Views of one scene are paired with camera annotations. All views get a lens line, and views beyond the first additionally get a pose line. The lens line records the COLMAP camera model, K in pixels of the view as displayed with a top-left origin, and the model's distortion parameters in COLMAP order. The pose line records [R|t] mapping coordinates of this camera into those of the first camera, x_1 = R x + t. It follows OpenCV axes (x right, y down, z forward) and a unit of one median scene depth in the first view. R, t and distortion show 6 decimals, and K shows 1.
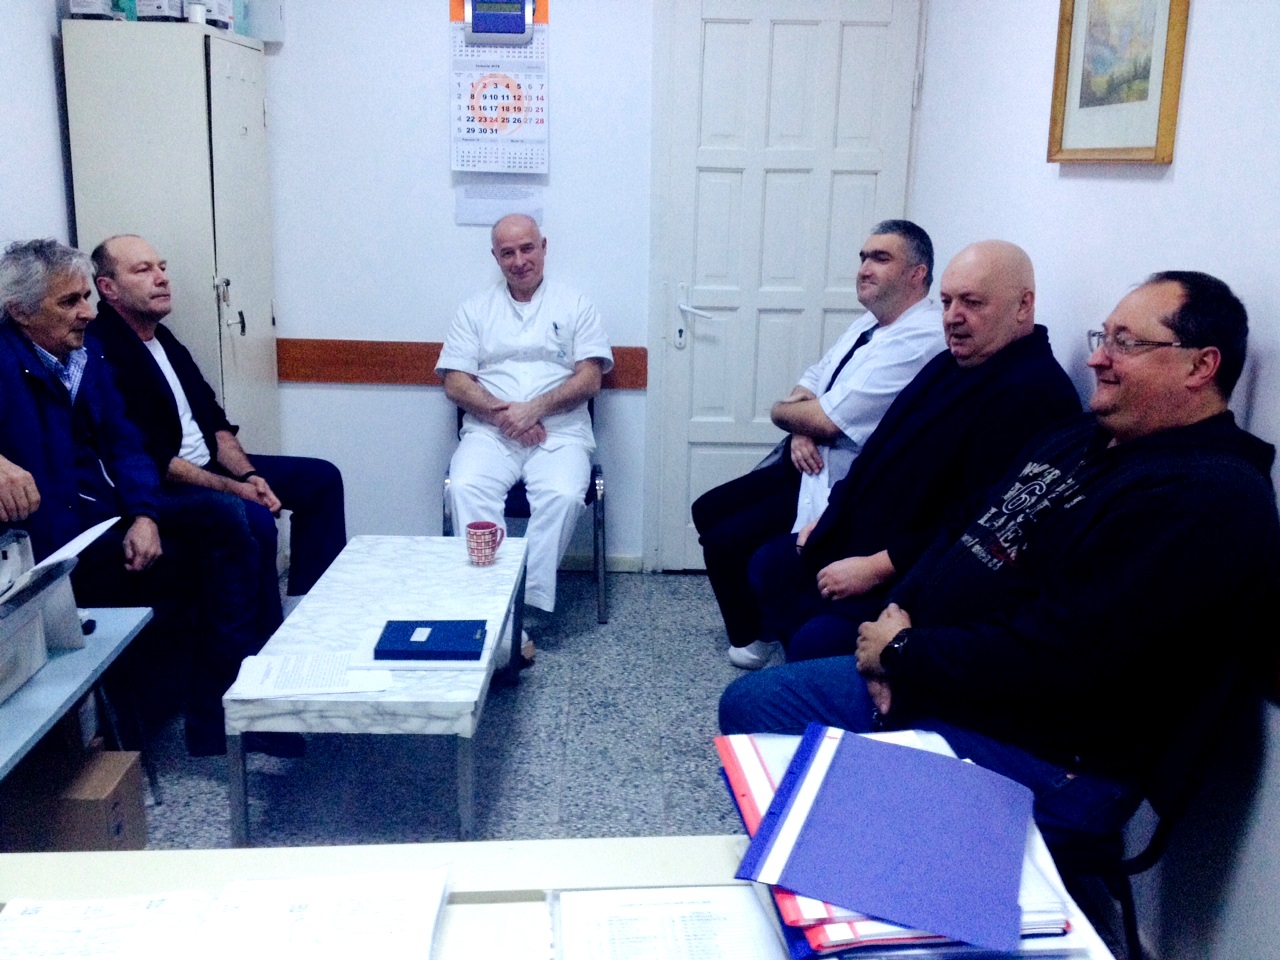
lens RADIAL K [[1222.0, 0, 636.0], [0, 1222.0, 474.1], [0, 0, 1]] dist [0.211231, -0.455421]
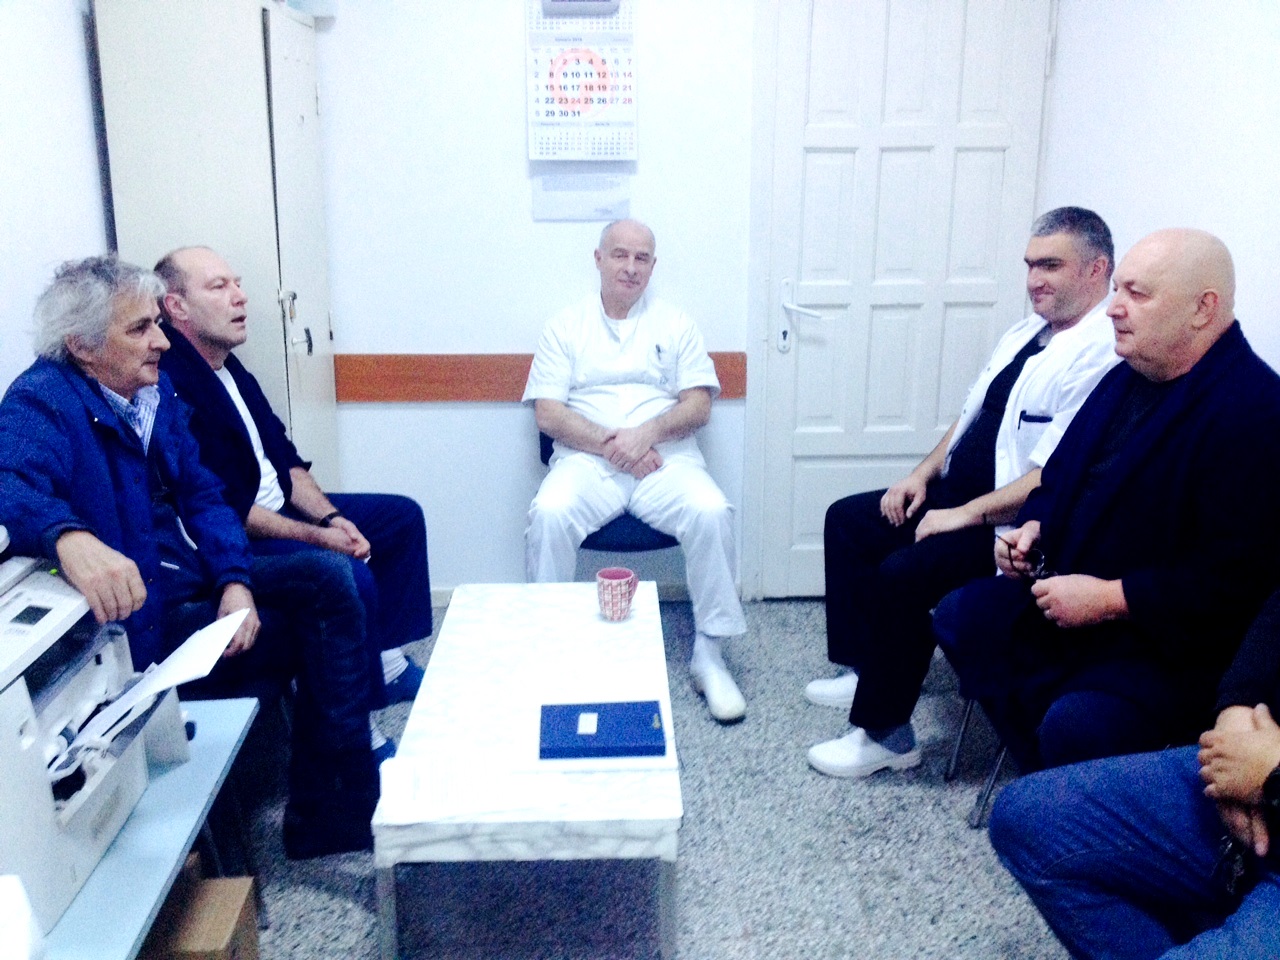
lens RADIAL K [[1222.0, 0, 636.0], [0, 1222.0, 474.1], [0, 0, 1]] dist [0.211231, -0.455421]
pose [[0.999205, -0.029143, 0.027194, -0.118935], [0.028704, 0.999453, 0.016410, -0.037839], [-0.027658, -0.015617, 0.999495, 0.128208]]
